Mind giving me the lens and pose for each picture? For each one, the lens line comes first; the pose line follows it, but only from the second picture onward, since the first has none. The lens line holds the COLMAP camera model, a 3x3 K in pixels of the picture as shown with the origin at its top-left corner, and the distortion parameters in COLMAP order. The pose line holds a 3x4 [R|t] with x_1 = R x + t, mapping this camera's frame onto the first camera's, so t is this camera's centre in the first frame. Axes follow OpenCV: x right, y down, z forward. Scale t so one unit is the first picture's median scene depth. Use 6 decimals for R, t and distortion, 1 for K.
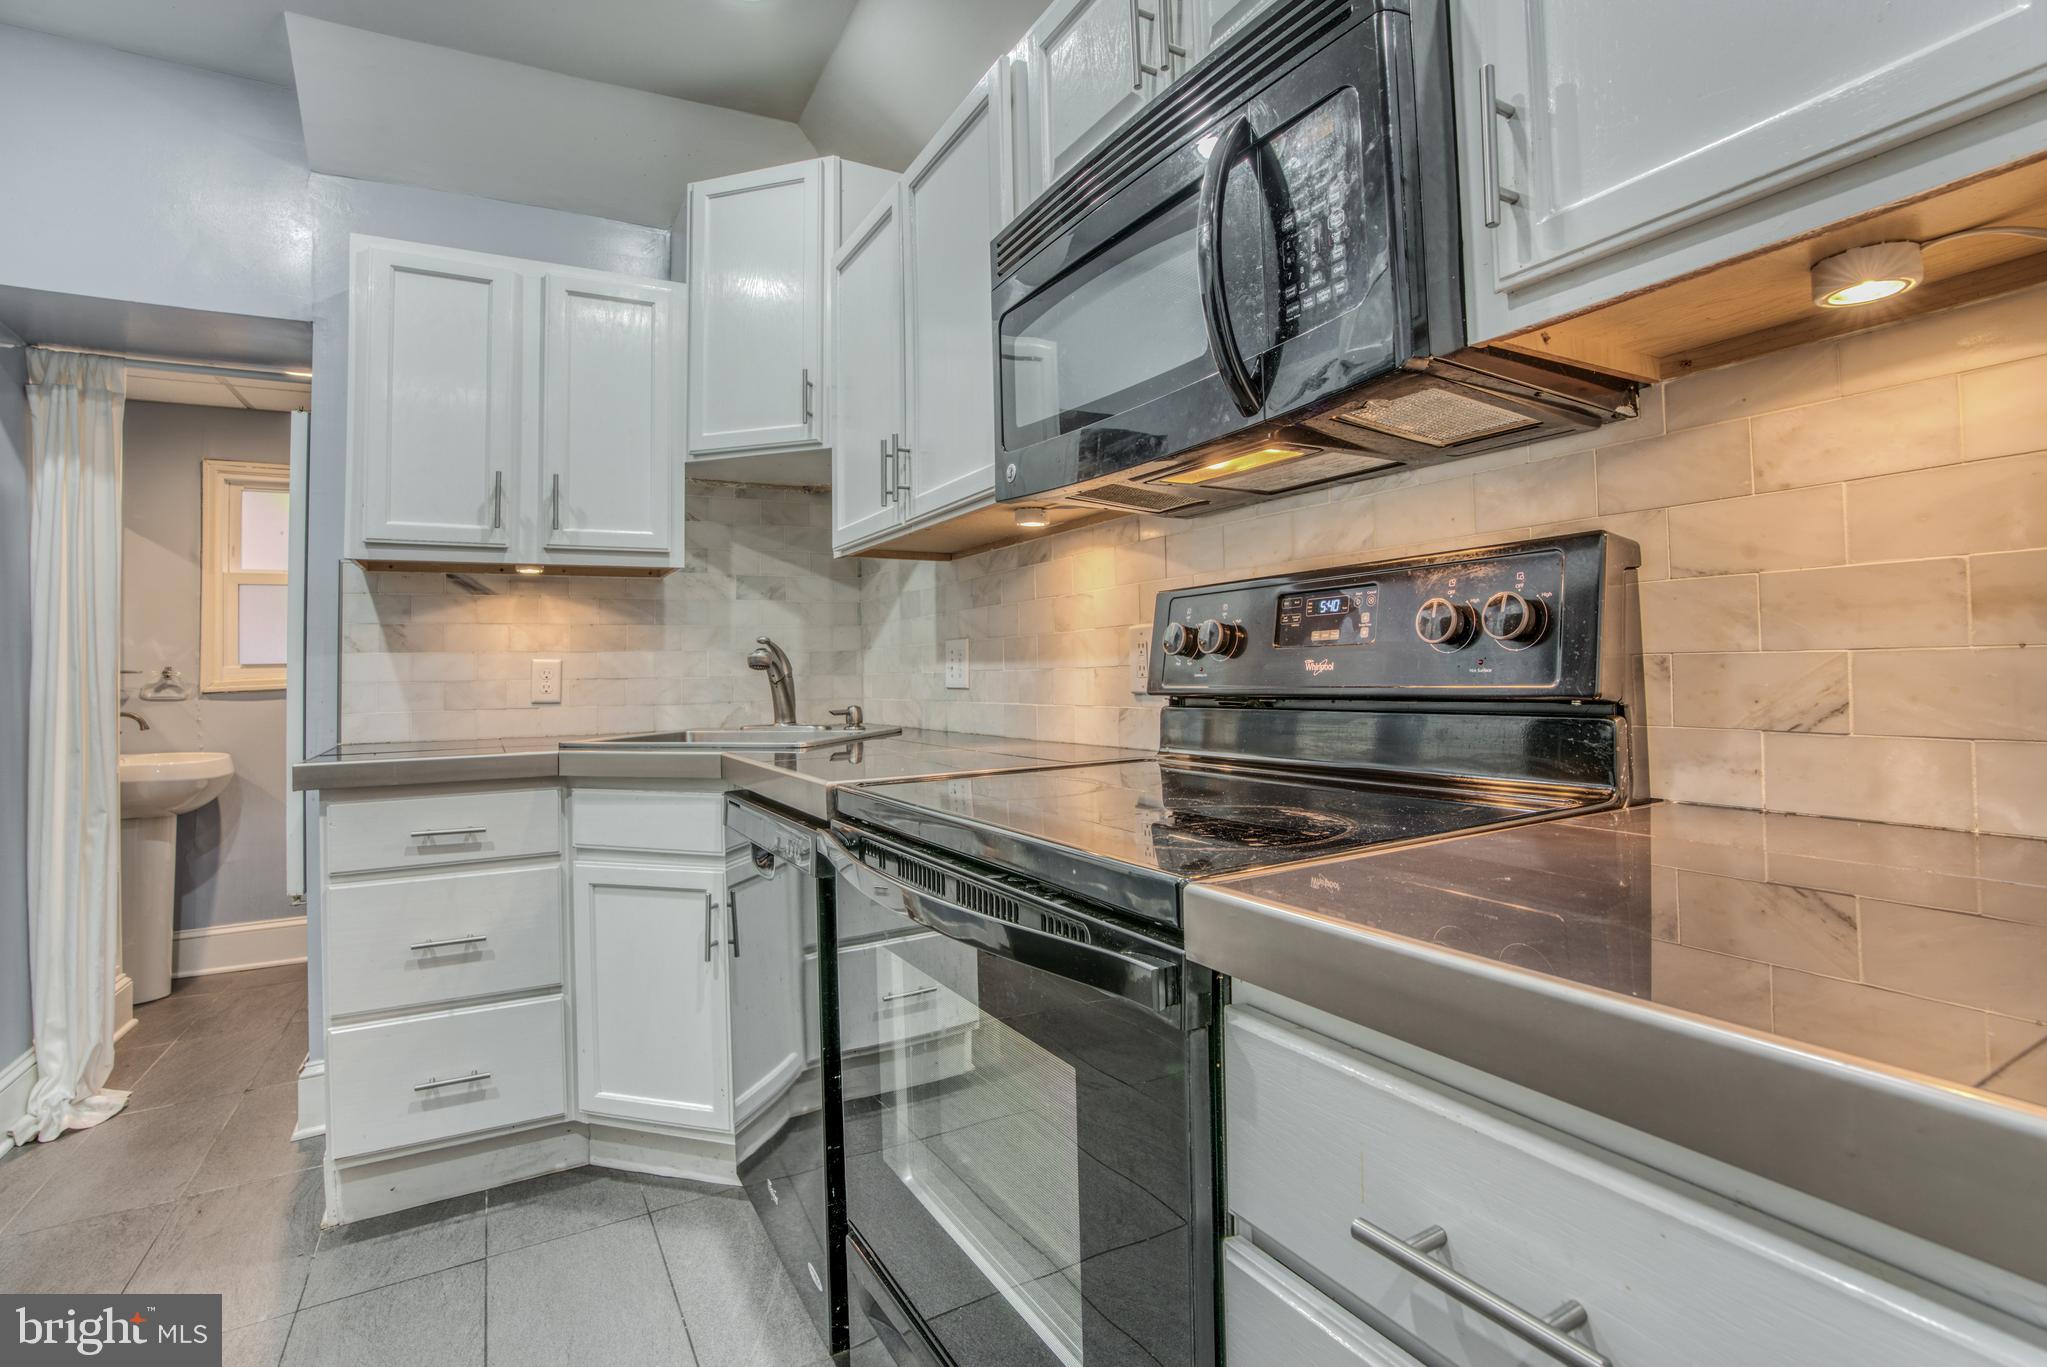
lens RADIAL K [[967.1, 0, 1030.4], [0, 967.1, 651.6], [0, 0, 1]] dist [-0.060712, 0.017640]
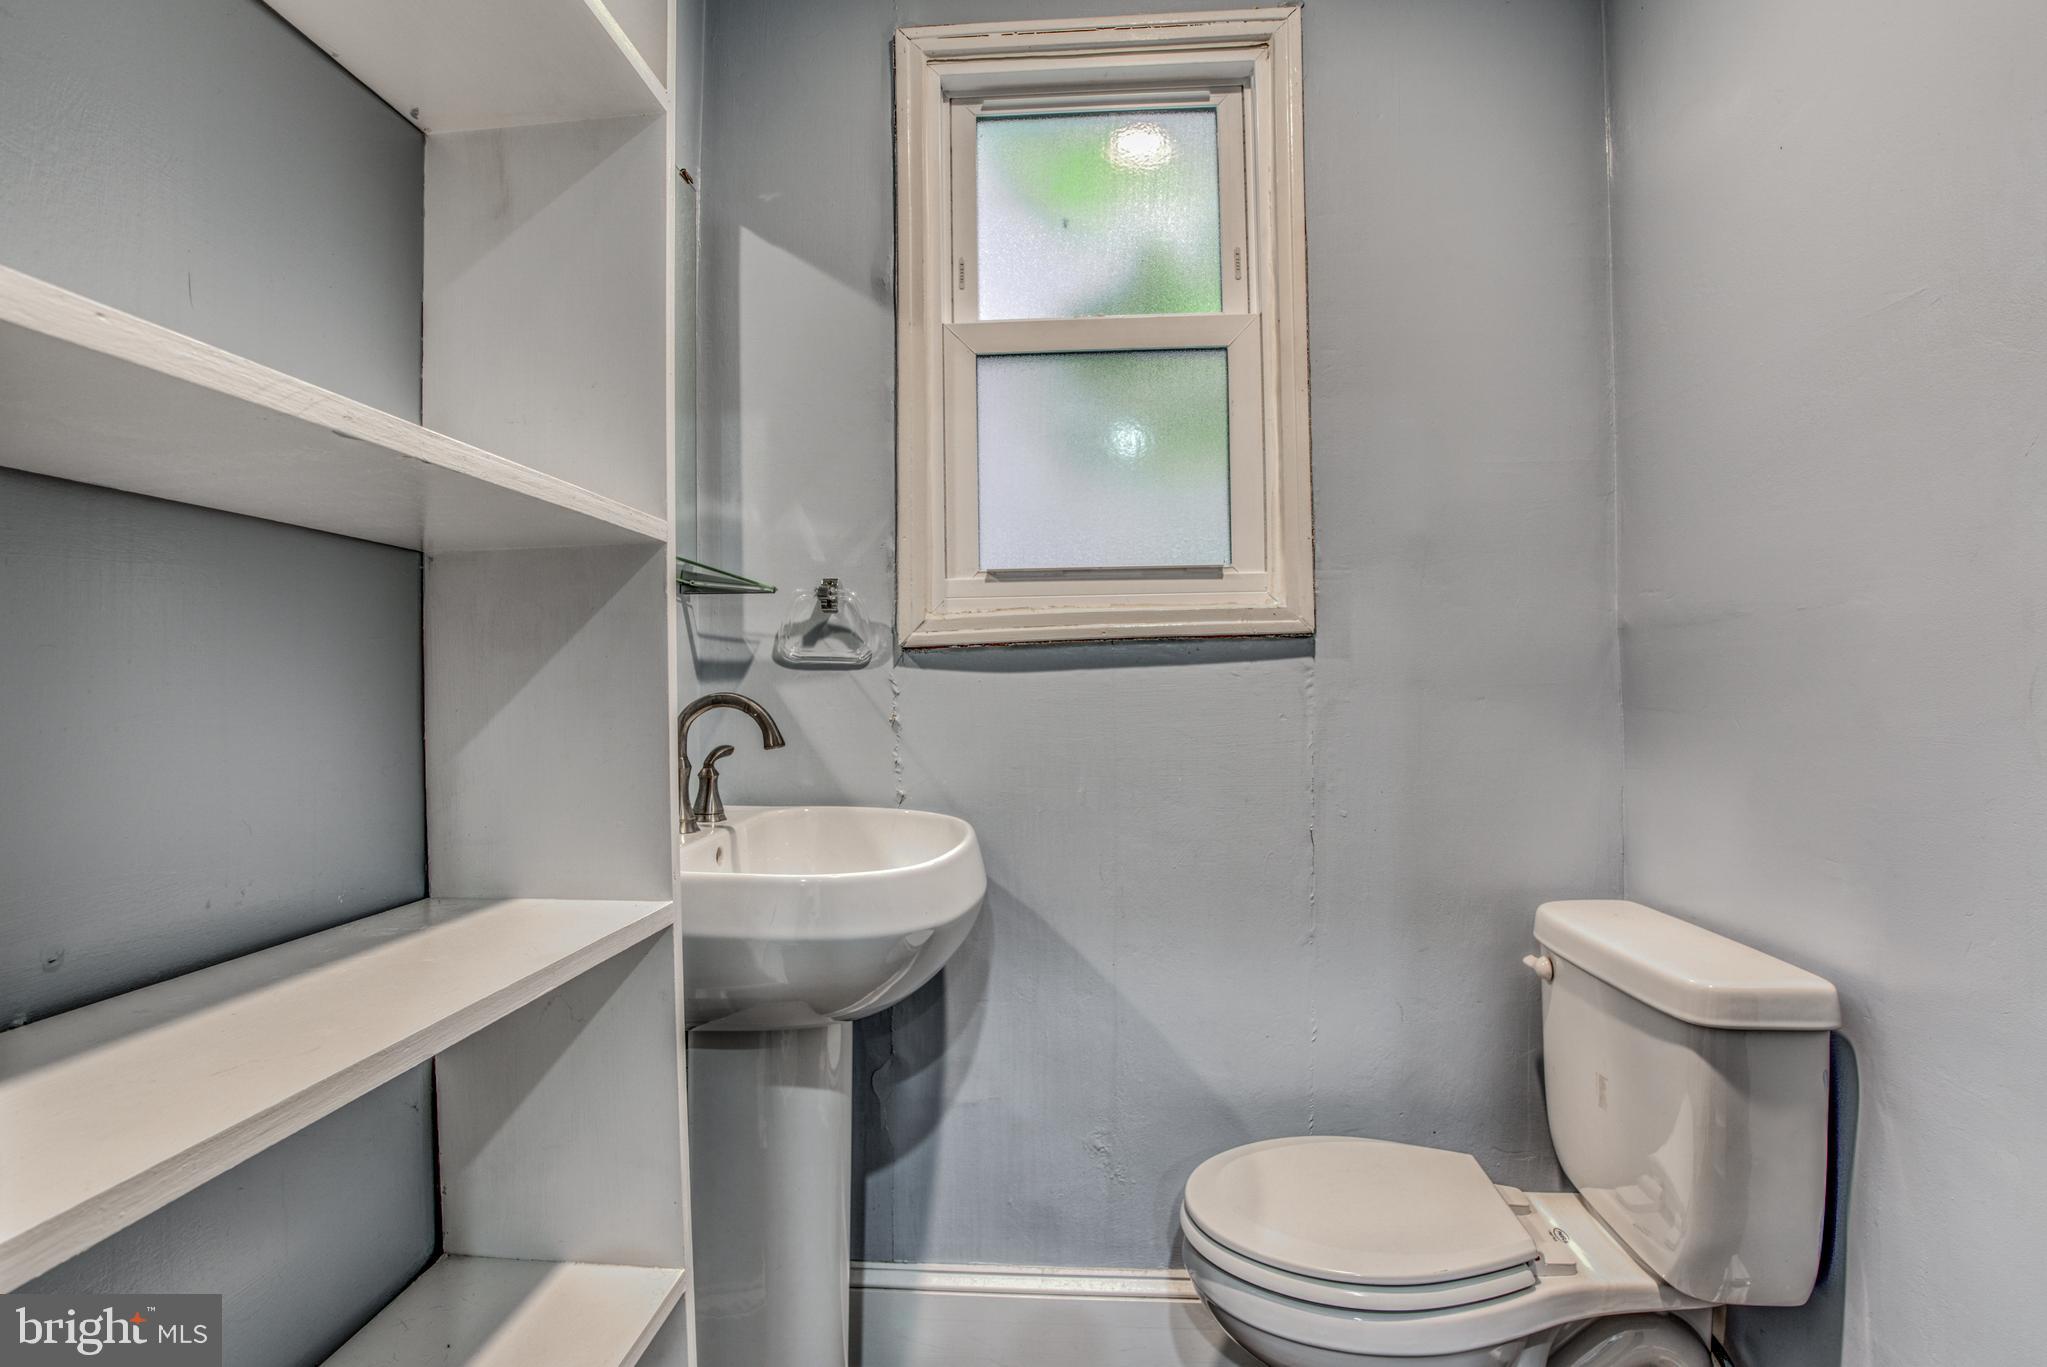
lens RADIAL K [[967.1, 0, 1024.7], [0, 967.1, 681.4], [0, 0, 1]] dist [-0.060712, 0.017640]
pose [[0.835274, 0.010389, -0.549736, -0.641480], [0.010119, 0.999362, 0.034262, 0.045562], [0.549741, -0.034181, 0.834635, 0.710316]]
